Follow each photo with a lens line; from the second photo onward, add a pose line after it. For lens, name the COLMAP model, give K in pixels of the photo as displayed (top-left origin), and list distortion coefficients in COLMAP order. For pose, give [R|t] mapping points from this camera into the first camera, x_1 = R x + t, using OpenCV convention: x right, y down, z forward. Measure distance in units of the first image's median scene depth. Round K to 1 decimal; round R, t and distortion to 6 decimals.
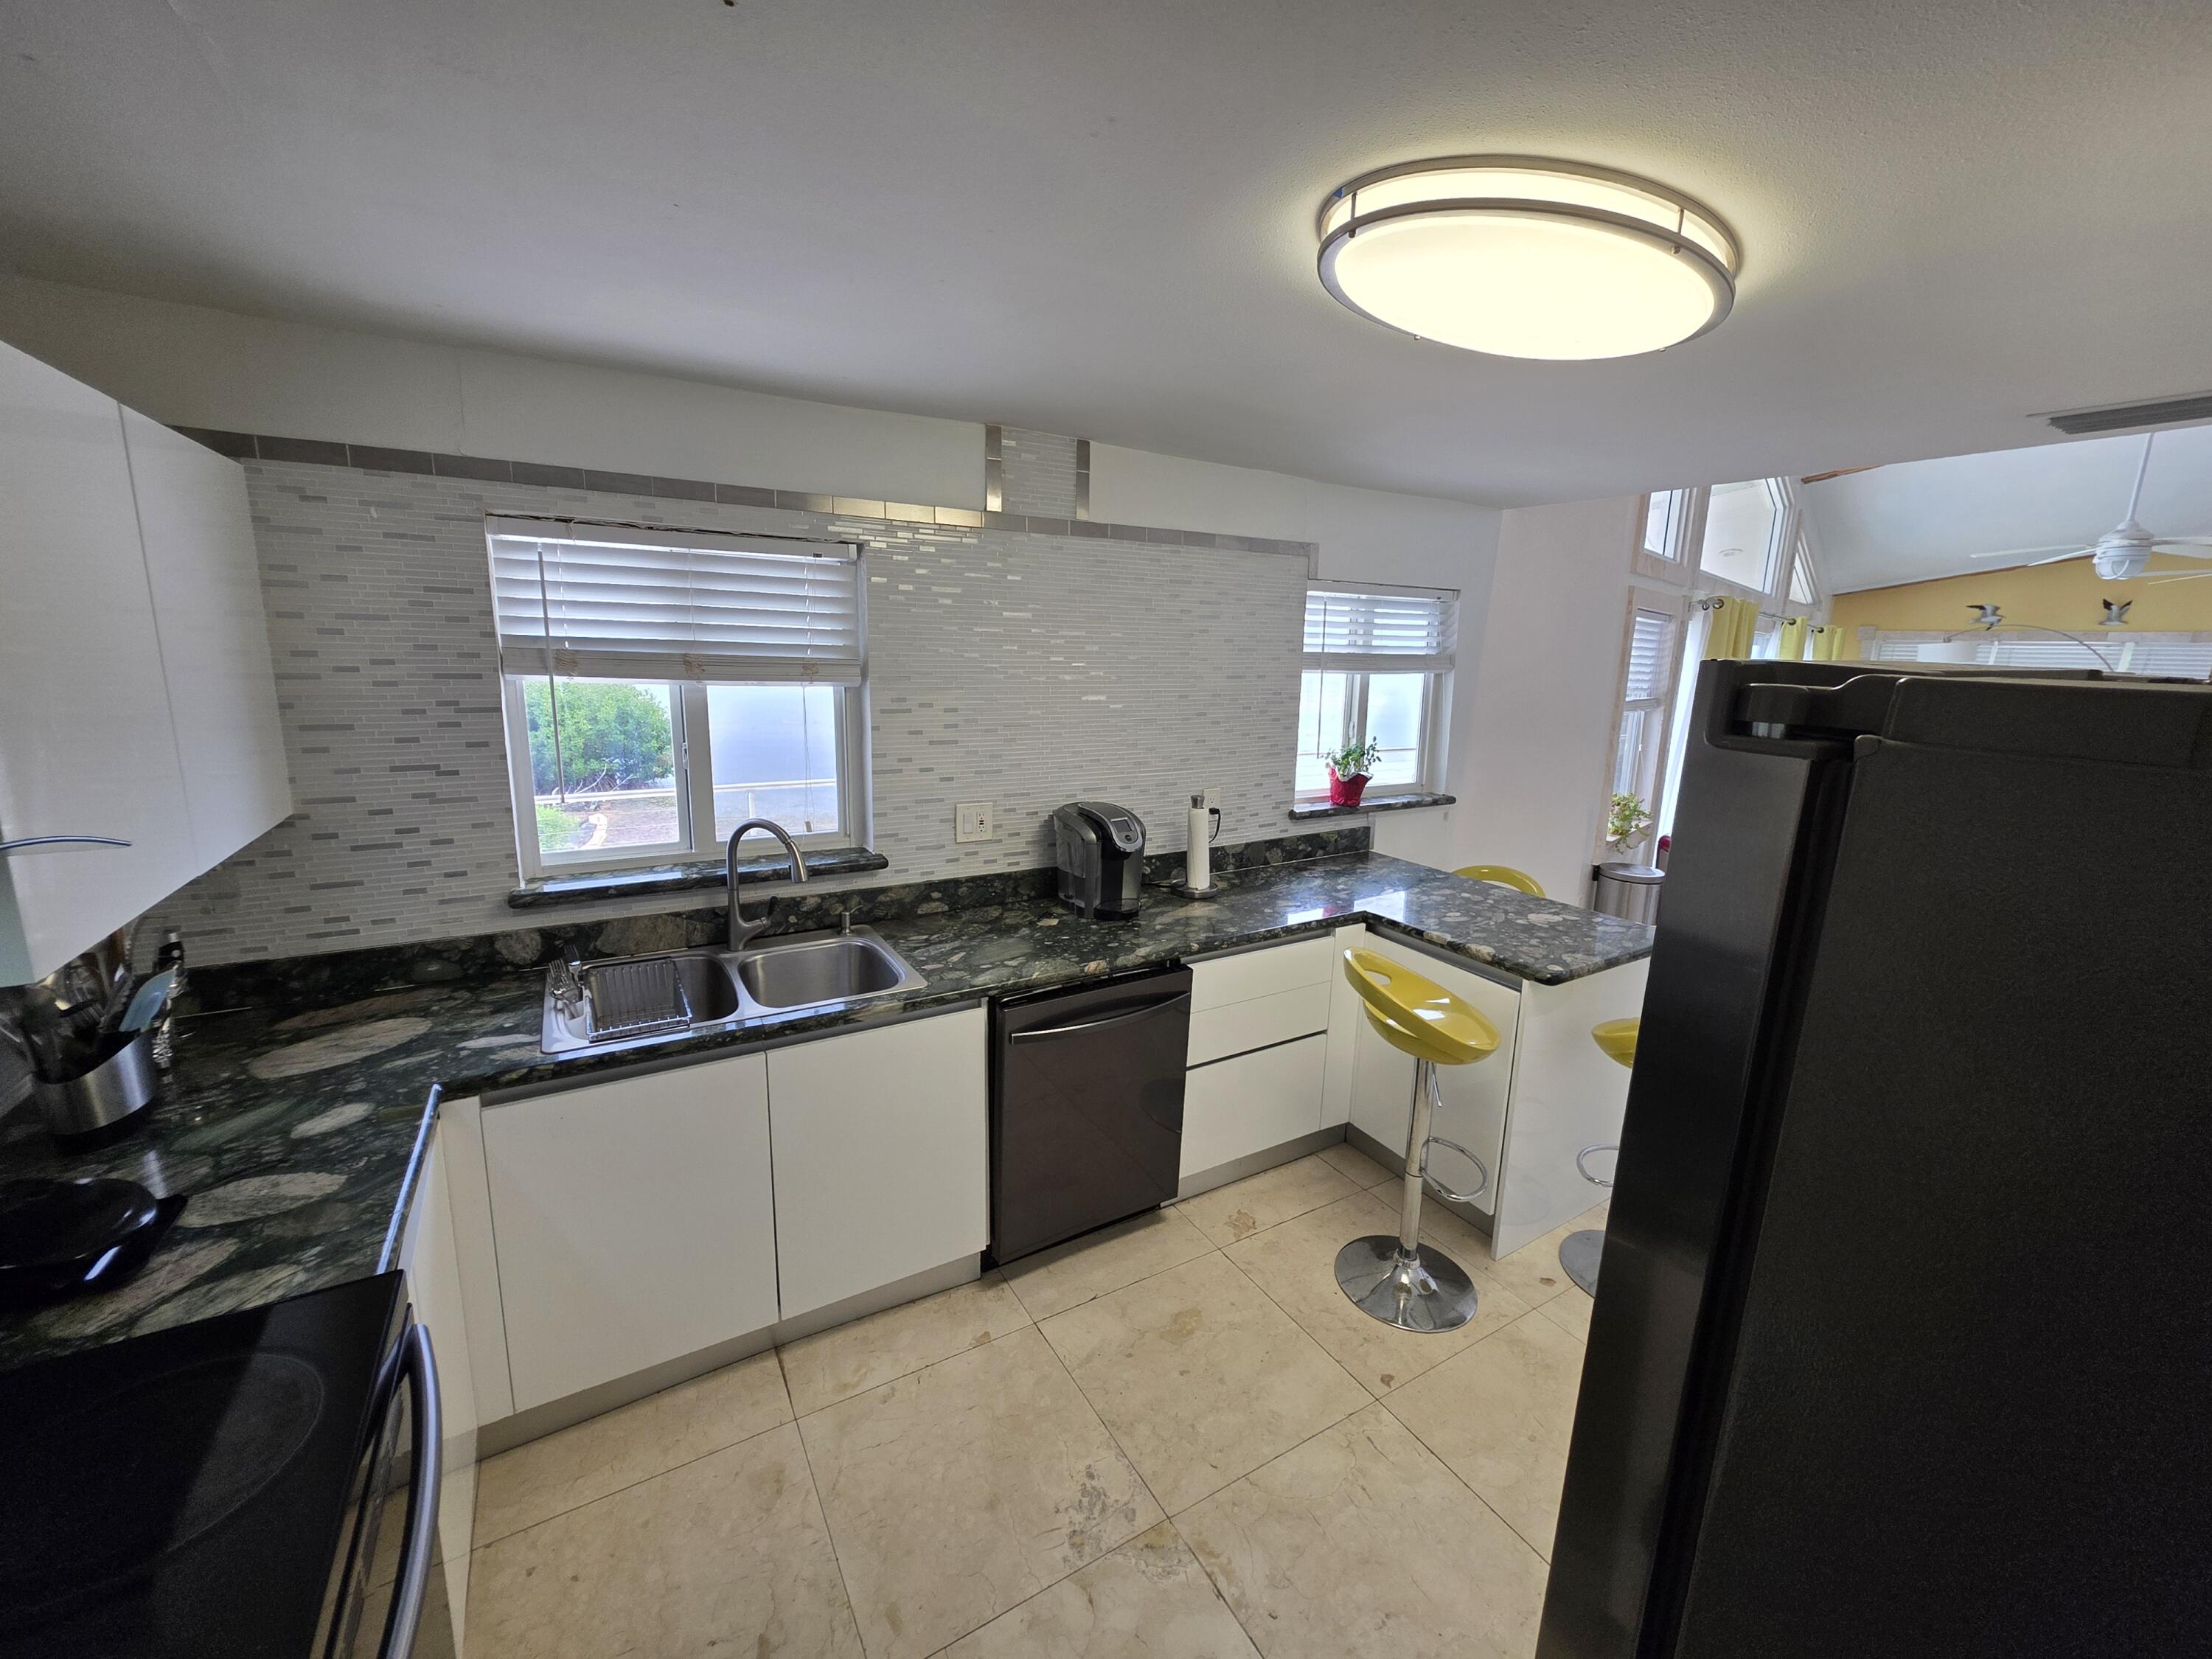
lens RADIAL K [[886.5, 0, 1101.2], [0, 886.5, 815.0], [0, 0, 1]] dist [0.001477, -0.000183]
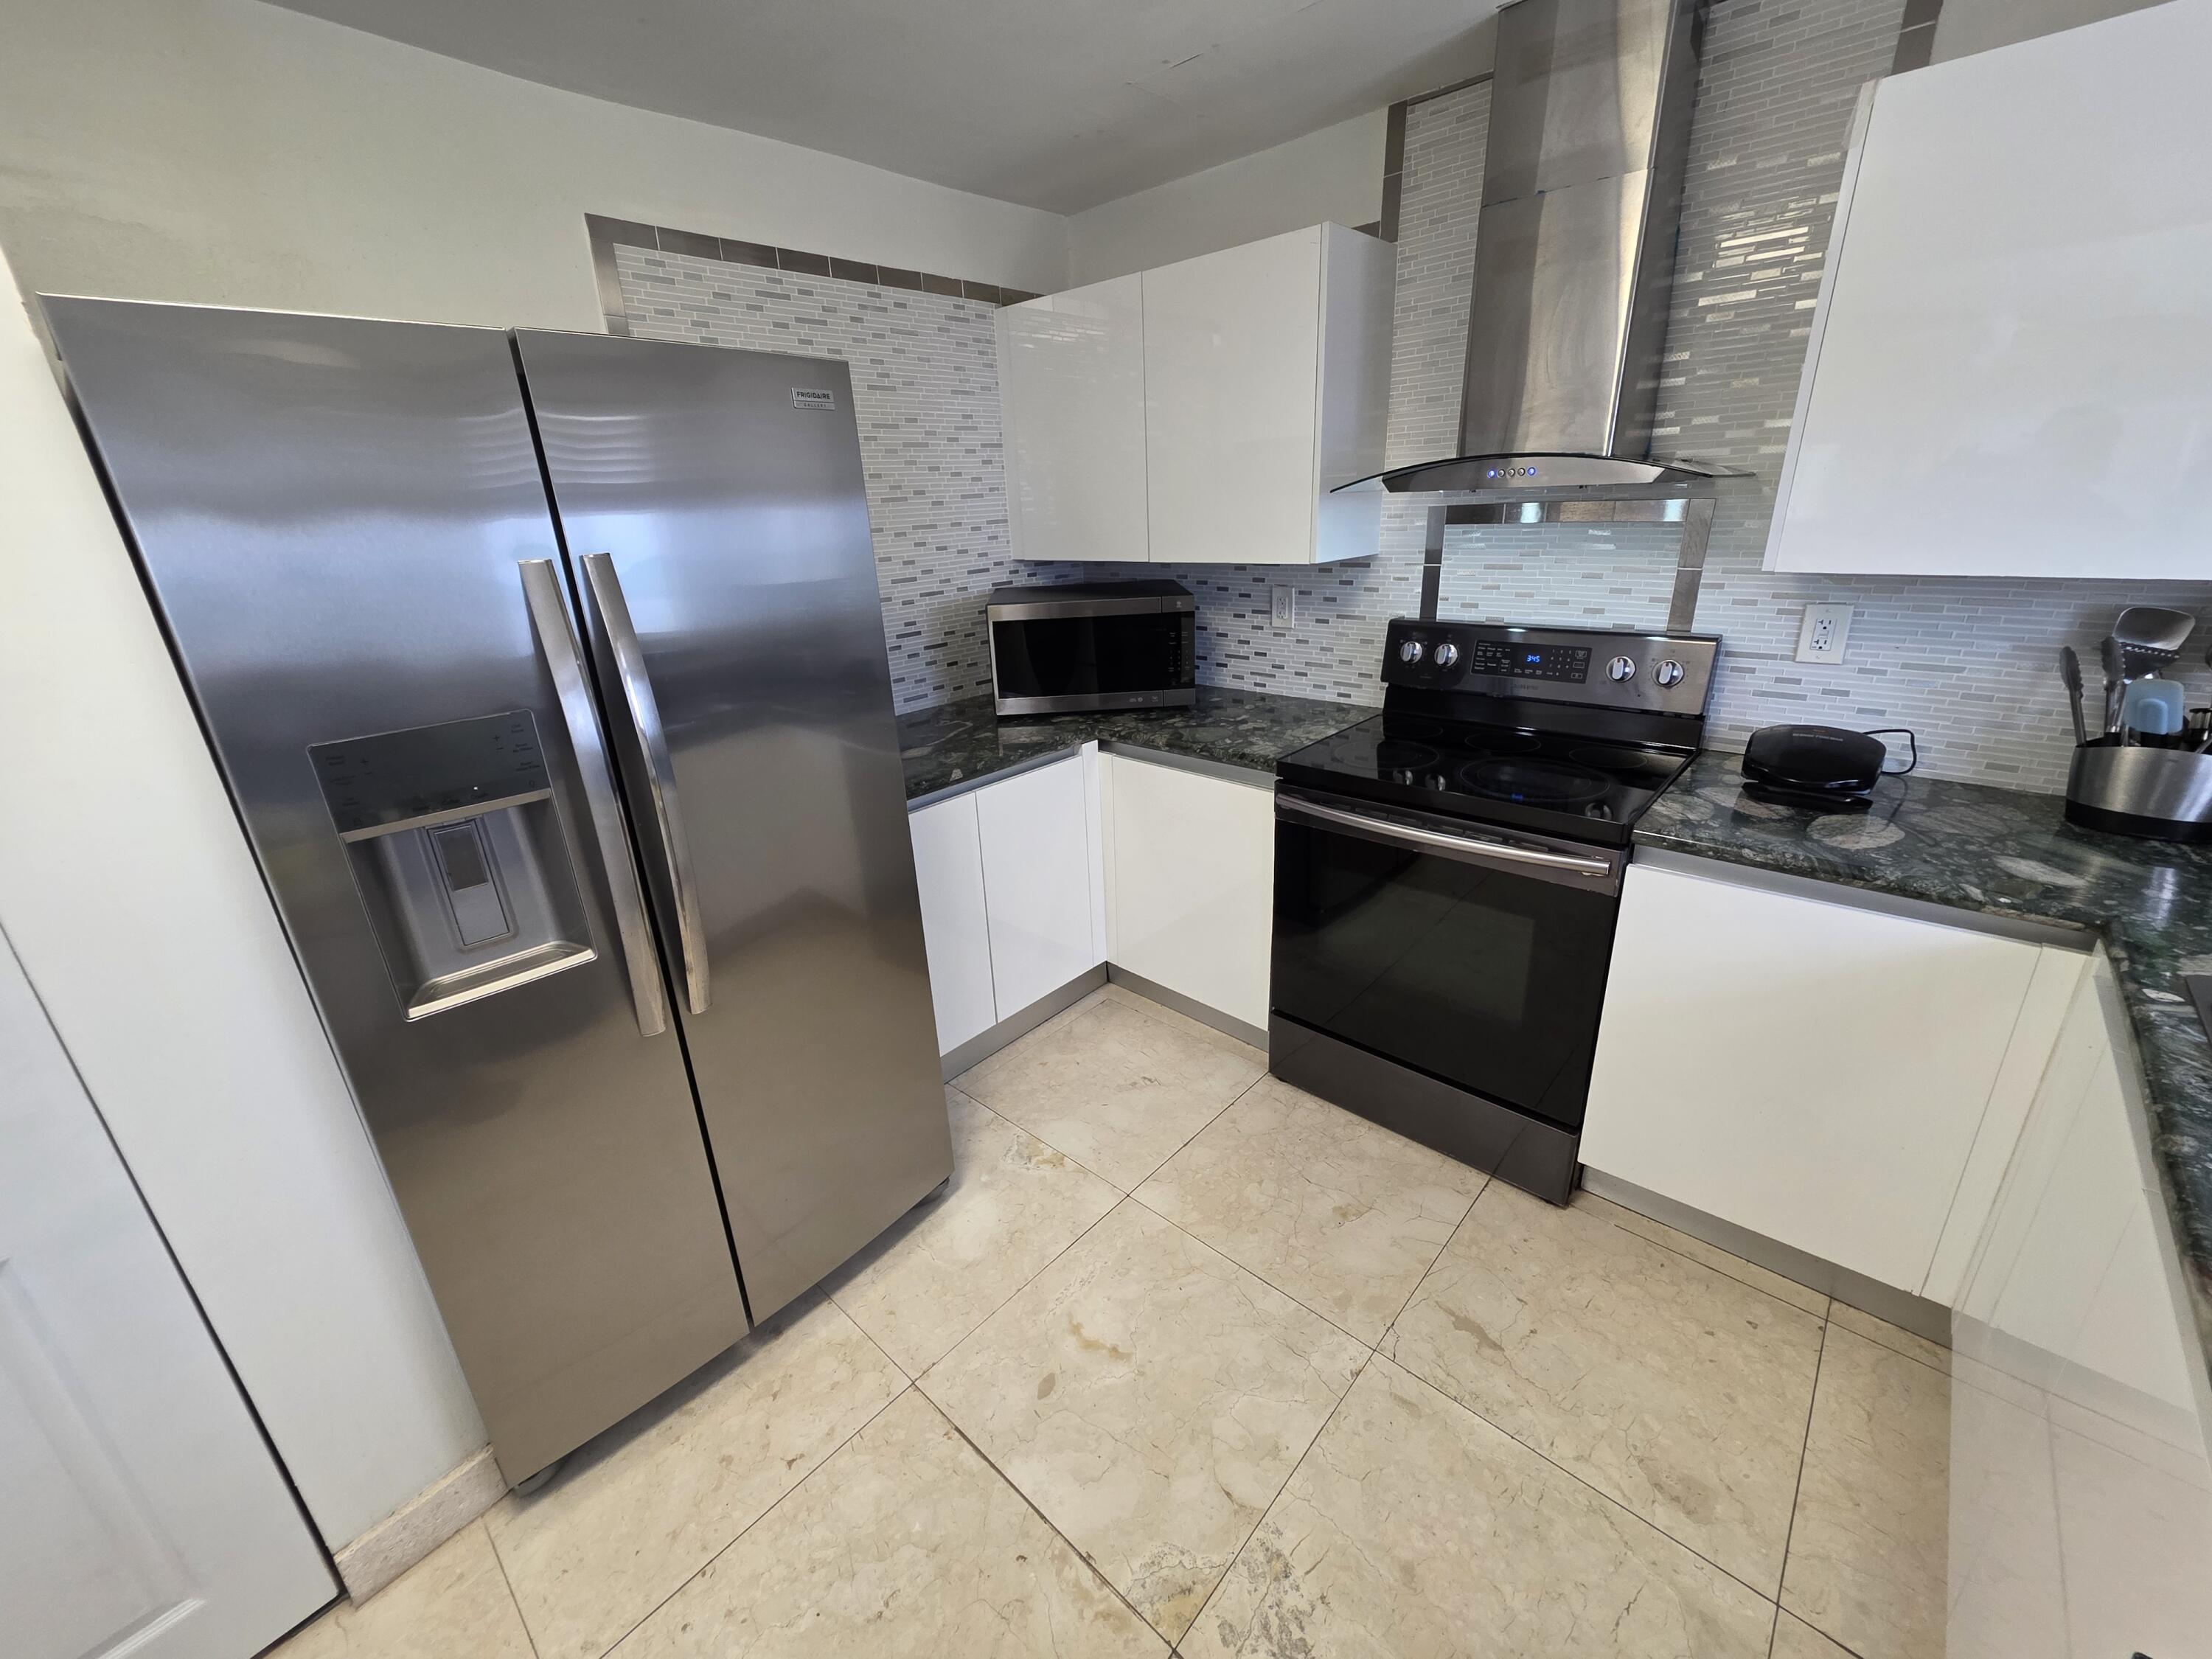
lens RADIAL K [[882.9, 0, 1094.2], [0, 882.9, 817.0], [0, 0, 1]] dist [0.000590, 0.000167]
pose [[-0.957831, 0.114409, -0.263571, 0.171420], [-0.033895, 0.865912, 0.499046, -0.072567], [0.285324, 0.486936, -0.825520, 0.874832]]
